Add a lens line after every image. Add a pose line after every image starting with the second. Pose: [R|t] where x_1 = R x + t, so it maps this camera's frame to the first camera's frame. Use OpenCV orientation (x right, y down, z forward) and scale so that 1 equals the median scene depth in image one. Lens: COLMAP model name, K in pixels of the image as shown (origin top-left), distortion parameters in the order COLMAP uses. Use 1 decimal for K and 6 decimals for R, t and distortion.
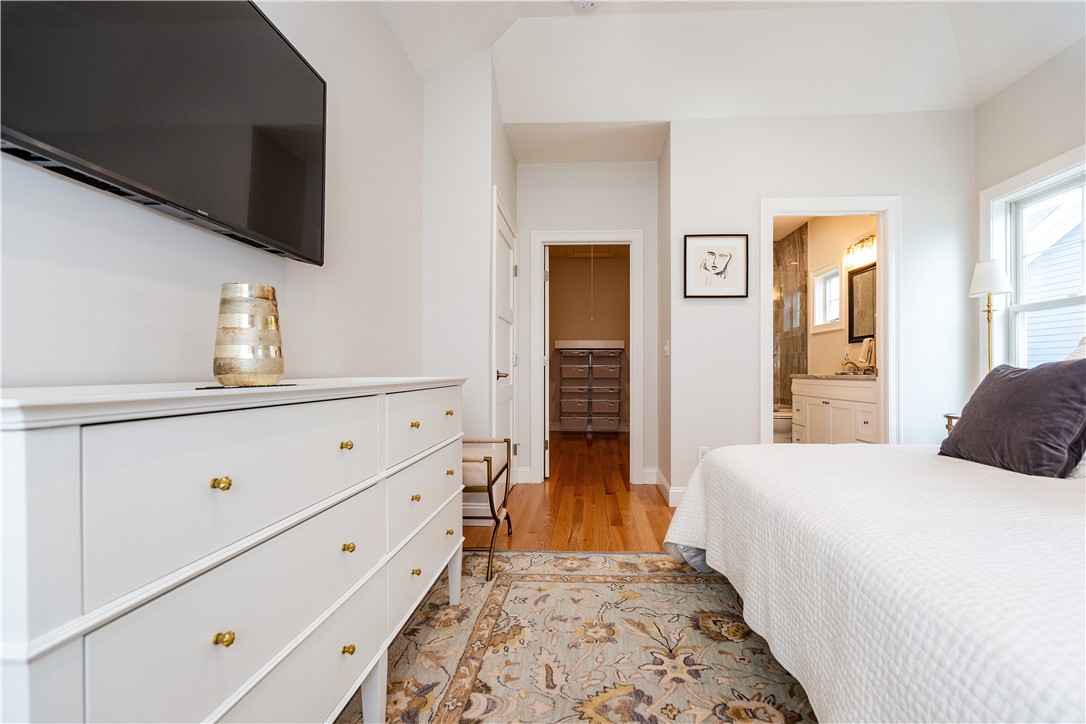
lens RADIAL K [[490.9, 0, 543.1], [0, 490.9, 365.7], [0, 0, 1]] dist [-0.013613, -0.000357]
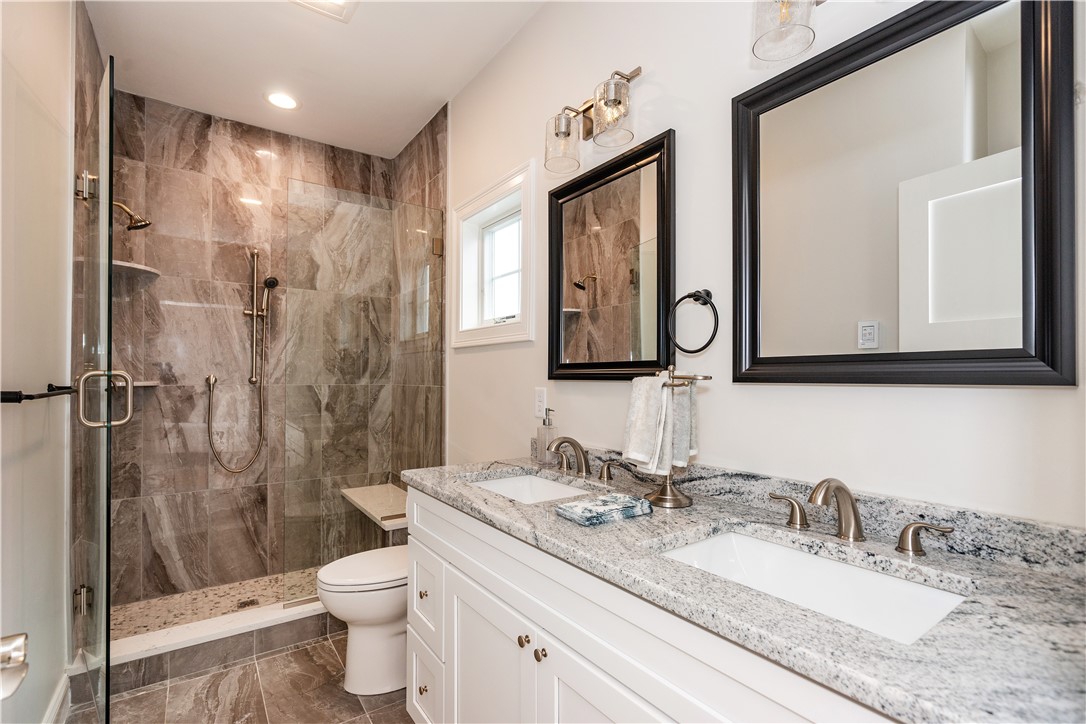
lens RADIAL K [[490.9, 0, 543.1], [0, 490.9, 365.7], [0, 0, 1]] dist [-0.013613, -0.000357]
pose [[0.752149, 0.008890, 0.658933, 0.479325], [-0.003395, 0.999948, -0.009615, -0.068790], [-0.658984, 0.004995, 0.752140, 0.926262]]
